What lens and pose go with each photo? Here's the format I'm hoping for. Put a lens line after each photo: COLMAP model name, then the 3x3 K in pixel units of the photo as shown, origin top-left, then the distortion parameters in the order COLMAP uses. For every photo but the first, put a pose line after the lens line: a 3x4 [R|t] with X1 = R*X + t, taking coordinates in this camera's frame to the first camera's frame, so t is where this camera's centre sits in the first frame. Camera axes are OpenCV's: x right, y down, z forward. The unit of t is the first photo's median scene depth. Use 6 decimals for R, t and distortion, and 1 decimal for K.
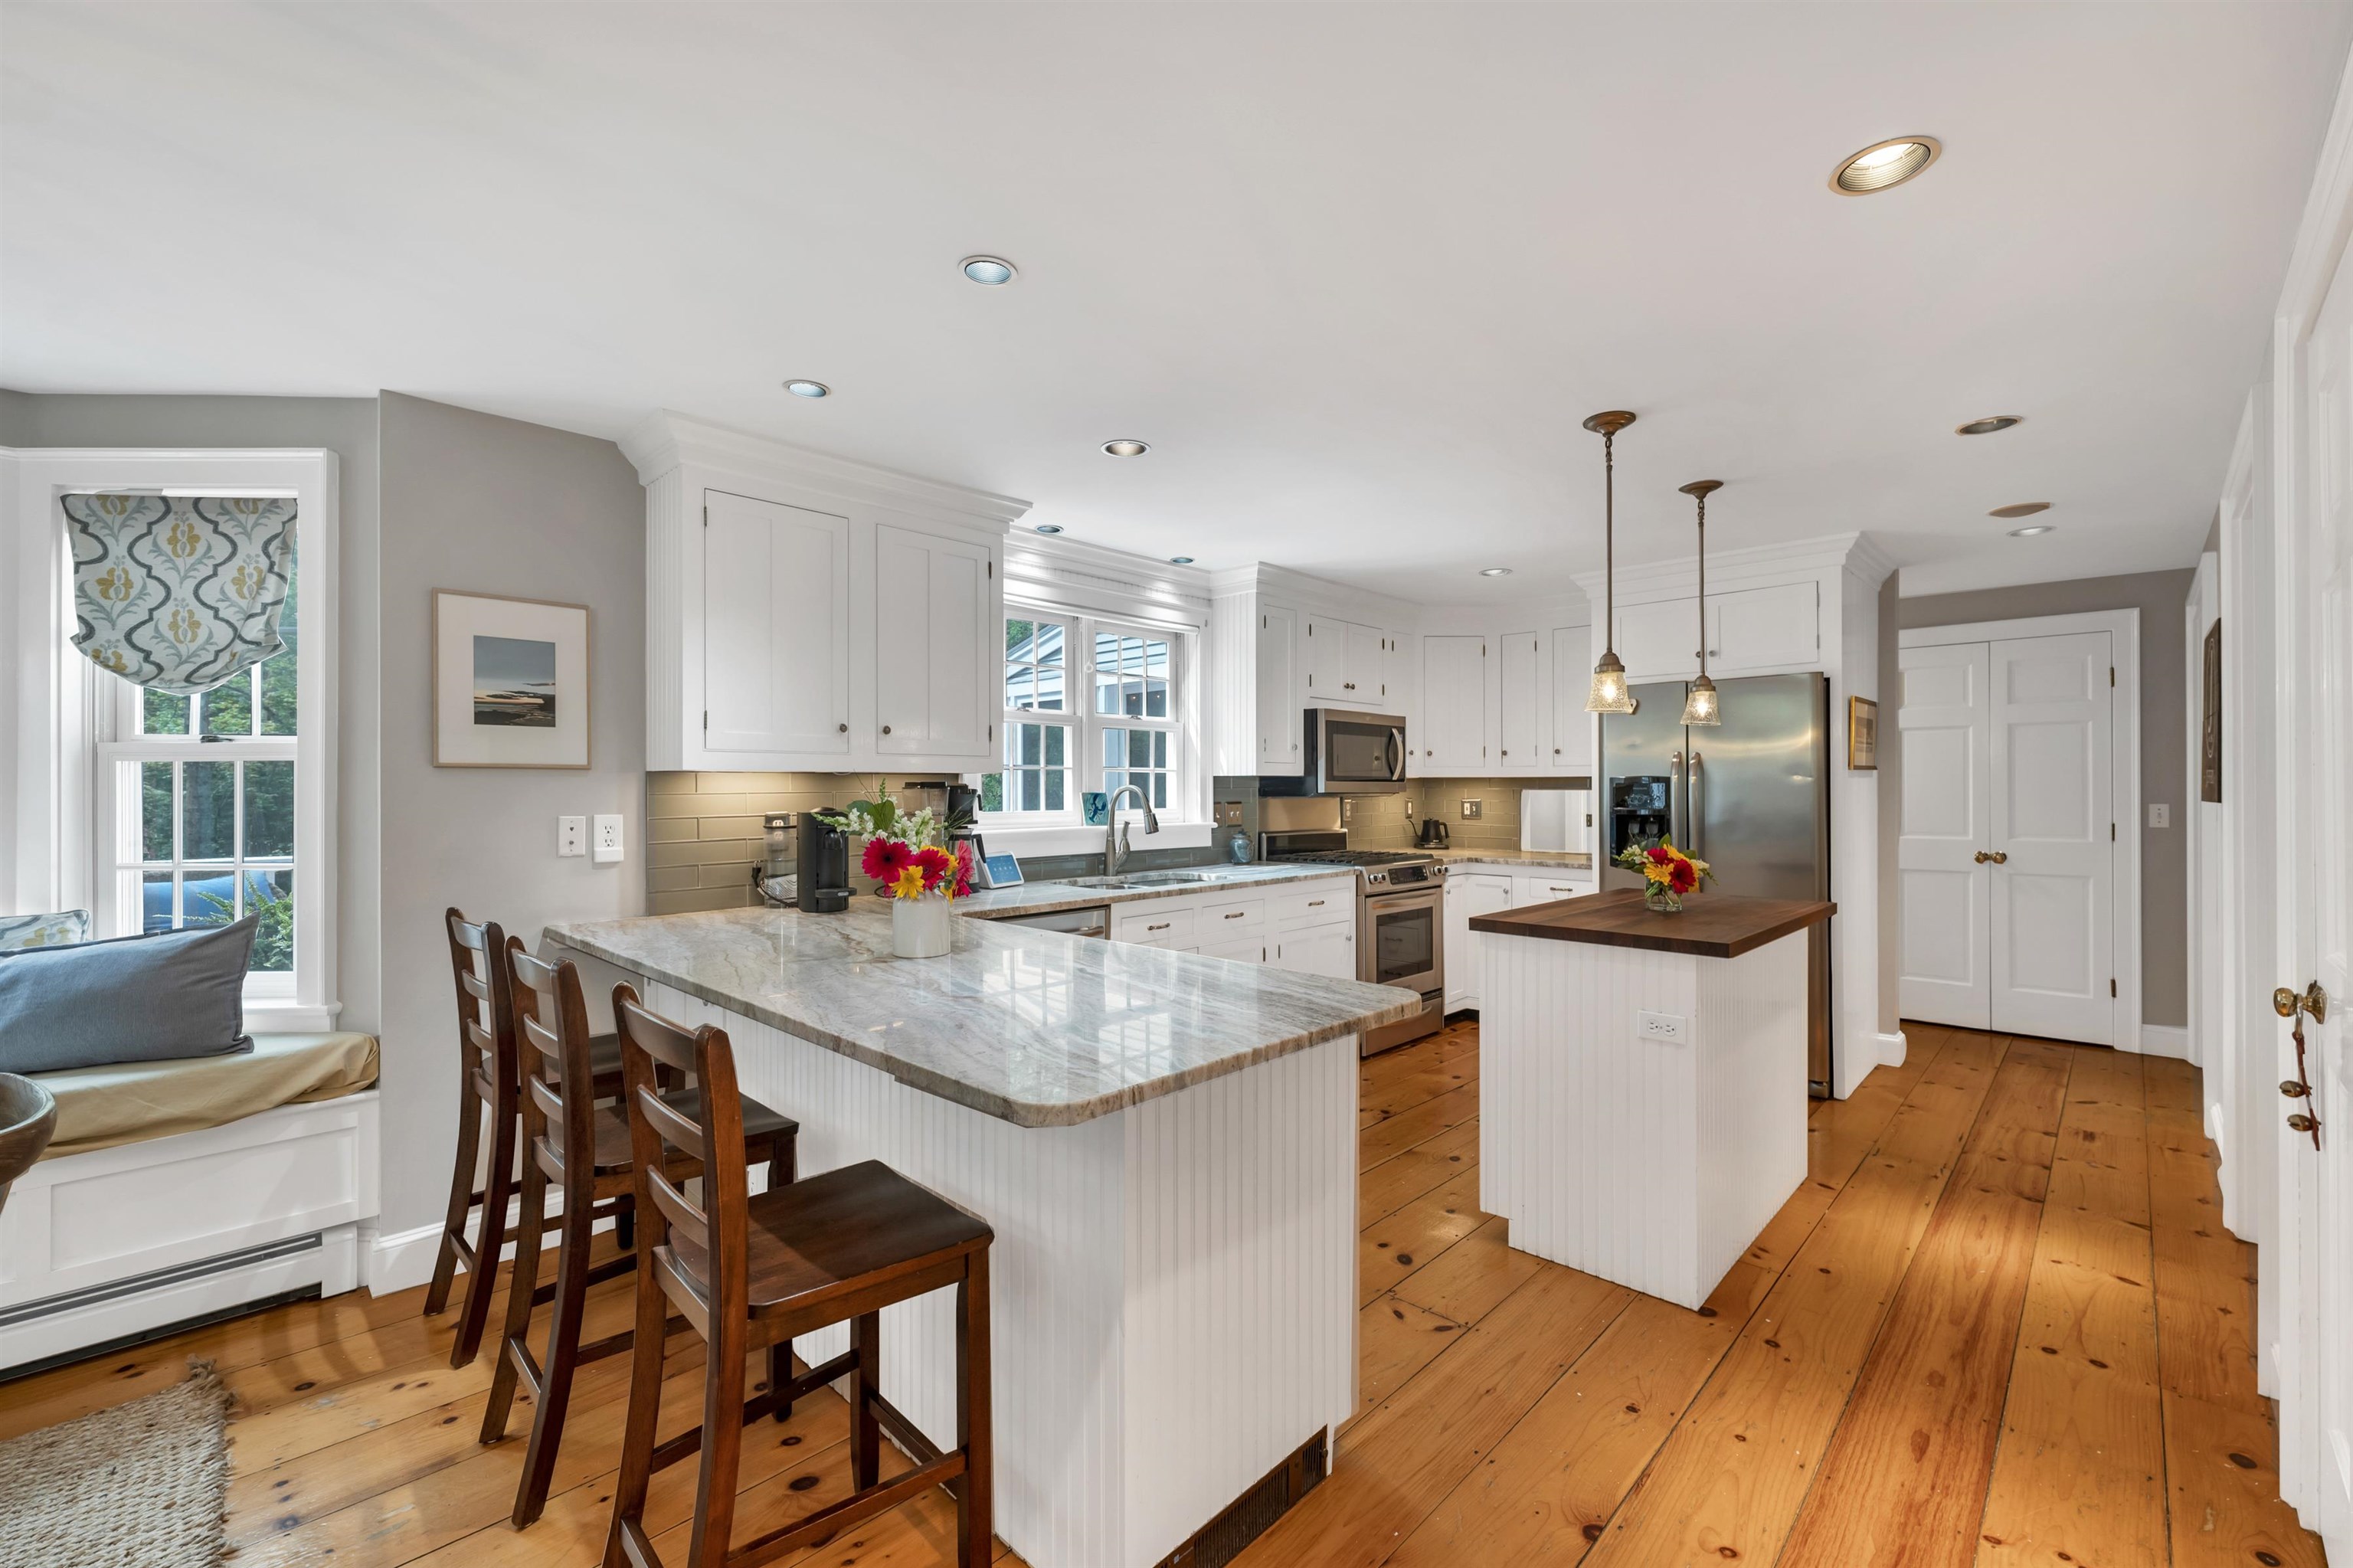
lens RADIAL K [[965.5, 0, 1179.9], [0, 965.5, 785.7], [0, 0, 1]] dist [0.004228, 0.000156]
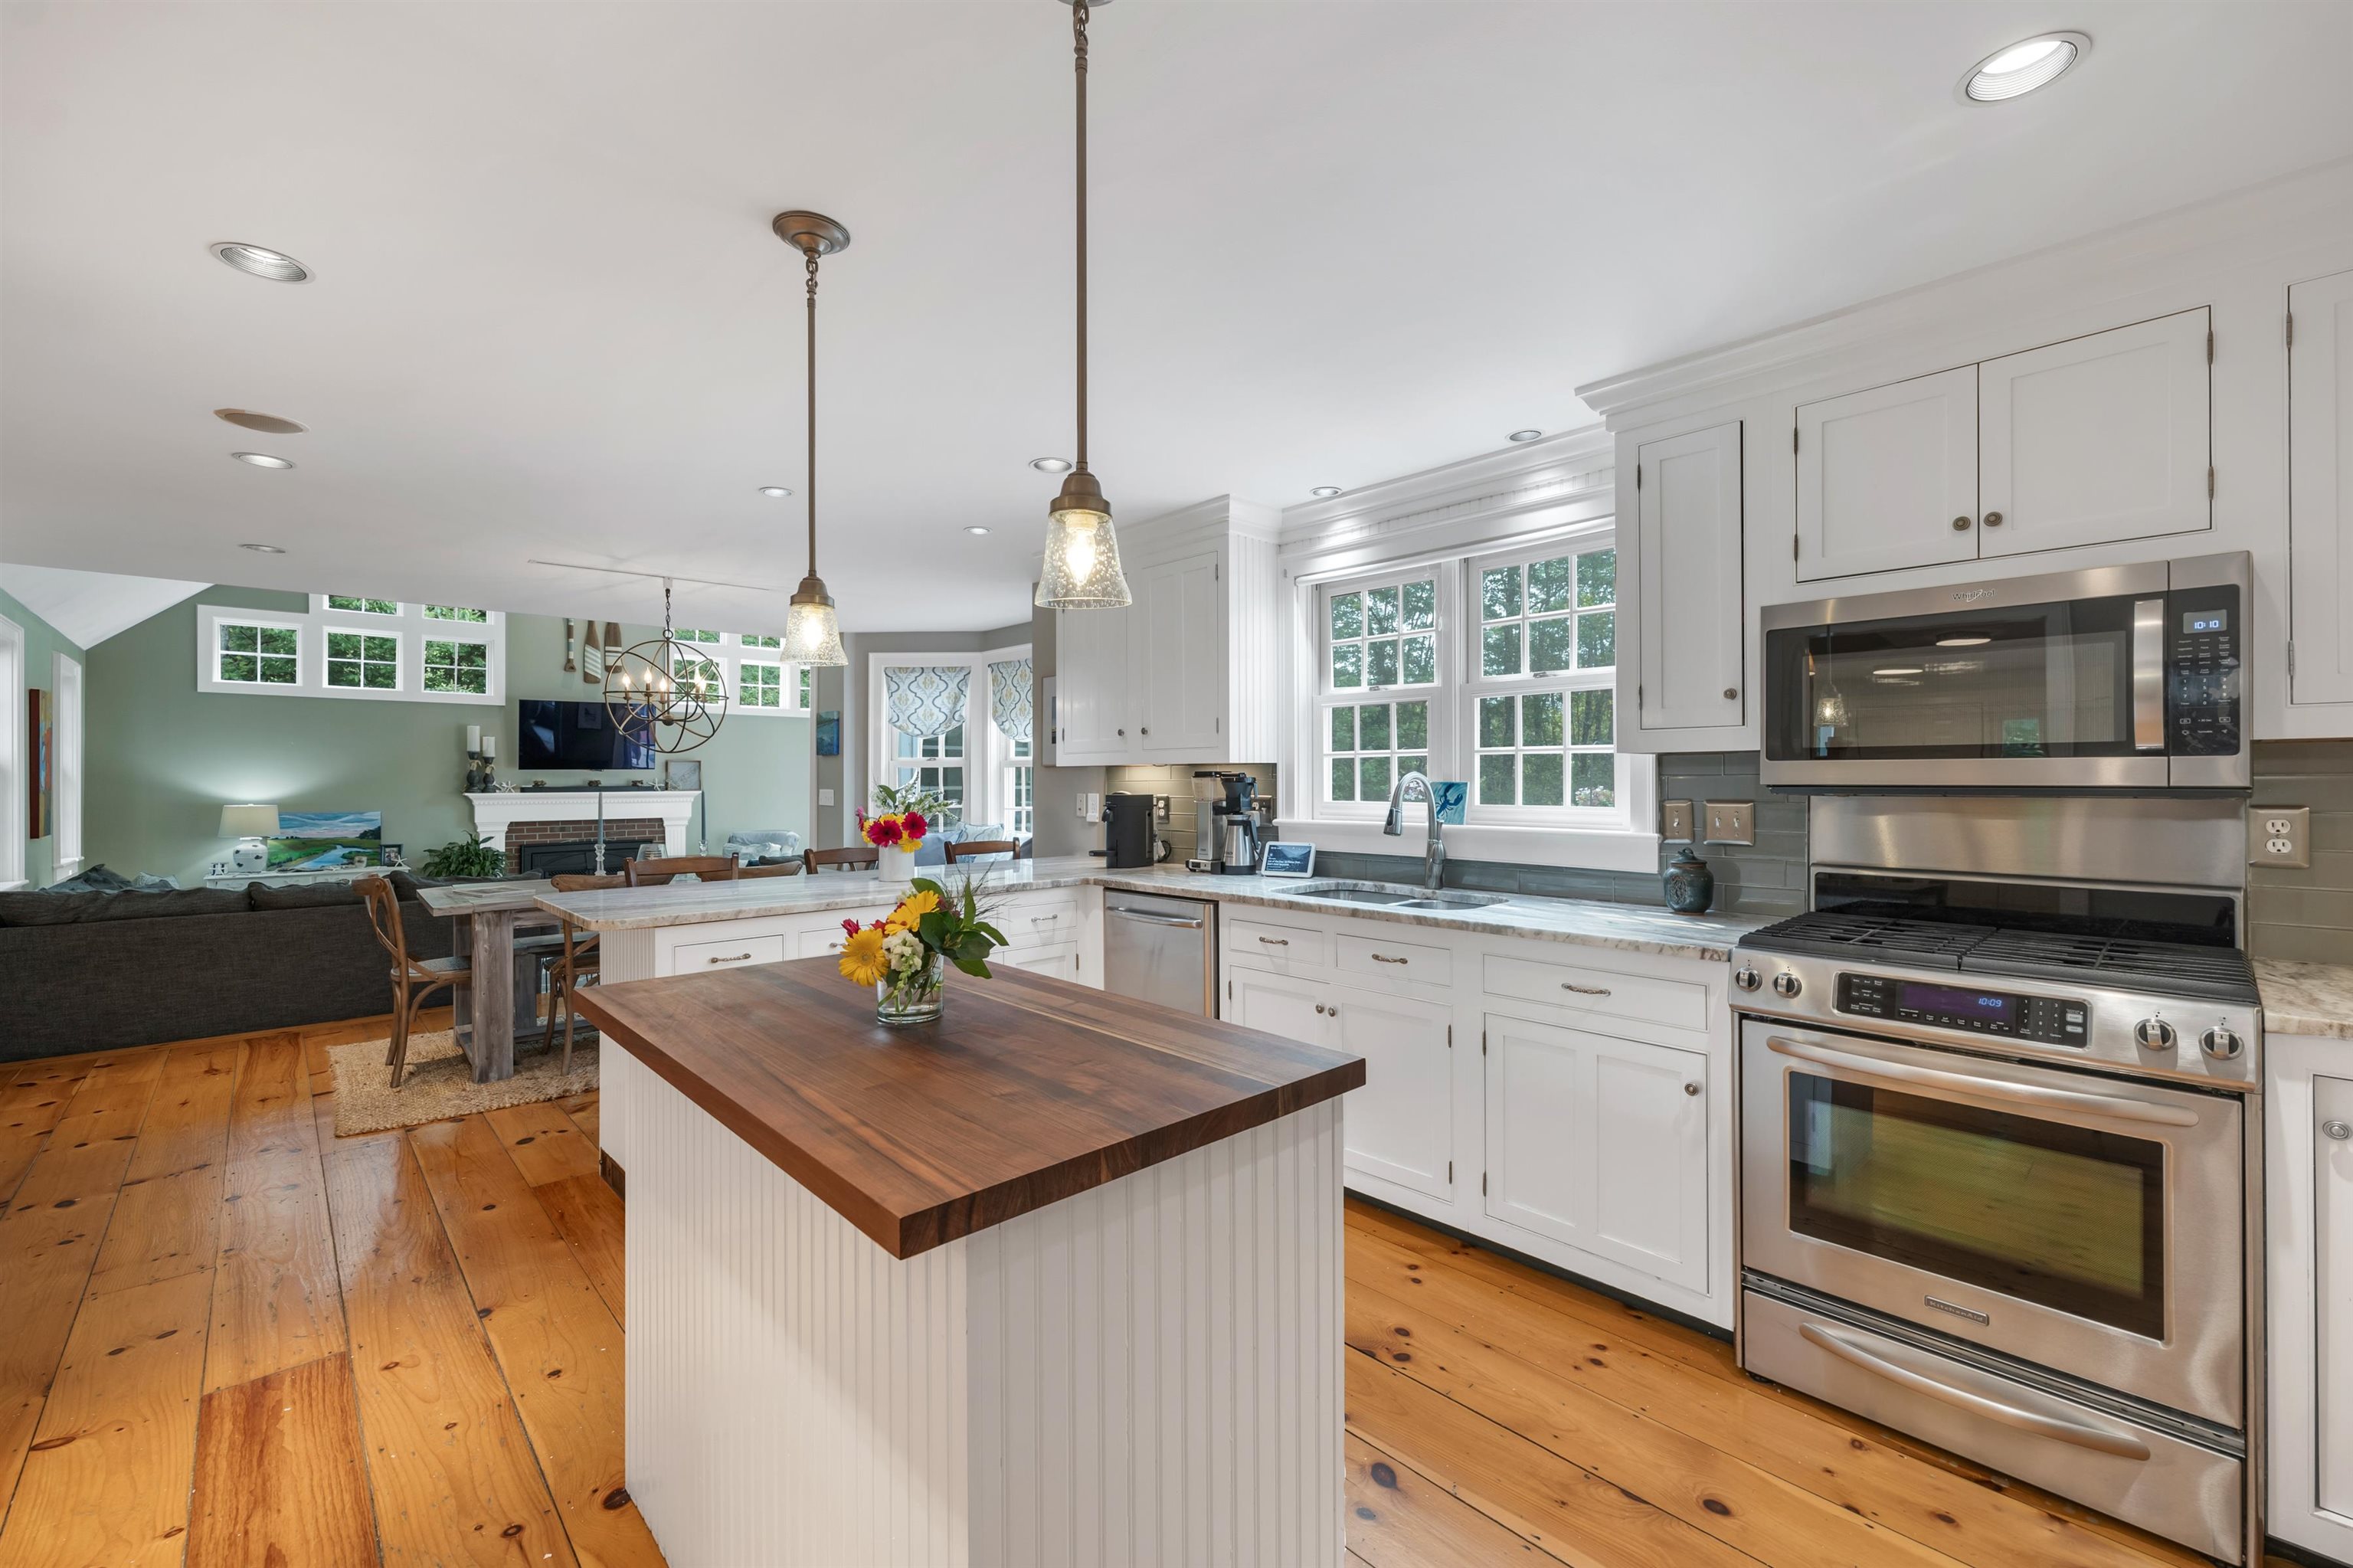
lens RADIAL K [[965.5, 0, 1179.9], [0, 965.5, 785.7], [0, 0, 1]] dist [0.004228, 0.000156]
pose [[-0.040762, 0.006665, -0.999147, 0.701973], [0.006499, 0.999958, 0.006405, 0.003802], [0.999148, -0.006233, -0.040804, 0.816426]]
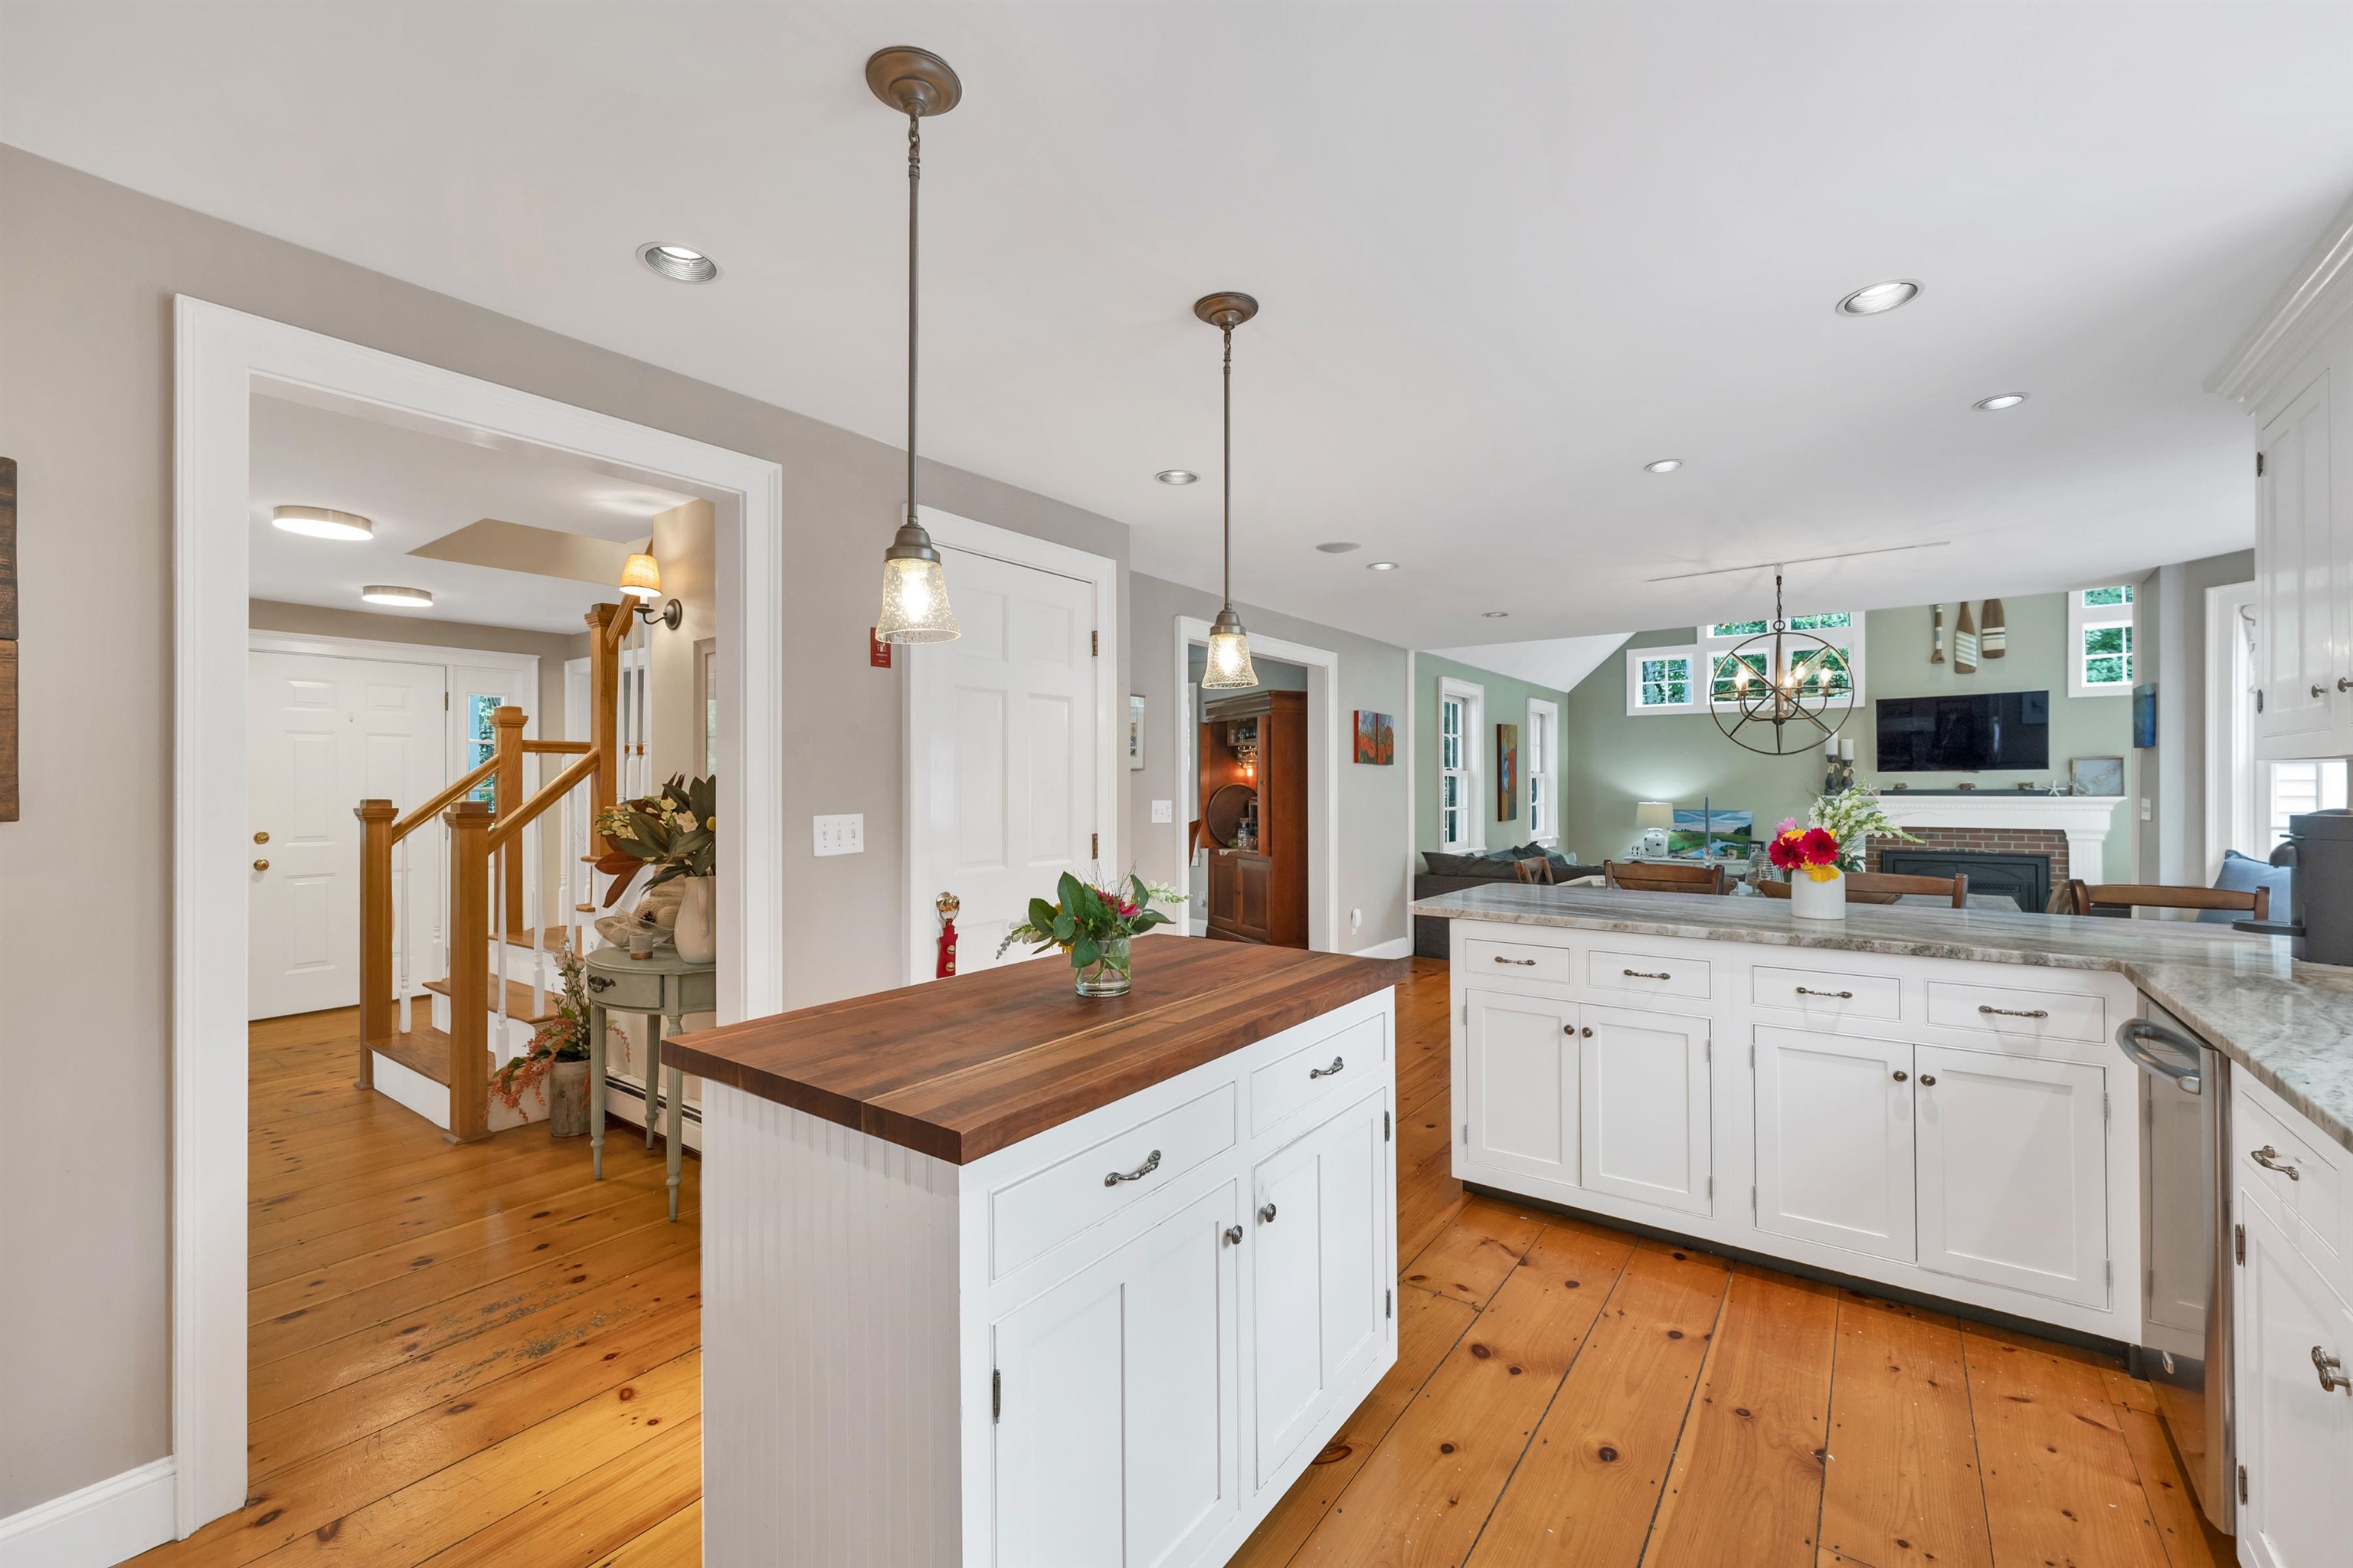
lens RADIAL K [[965.5, 0, 1179.9], [0, 965.5, 785.7], [0, 0, 1]] dist [0.004228, 0.000156]
pose [[-0.990432, 0.002299, -0.137980, 0.367300], [0.002745, 0.999992, -0.003042, 0.003812], [0.137972, -0.003392, -0.990430, 1.121889]]
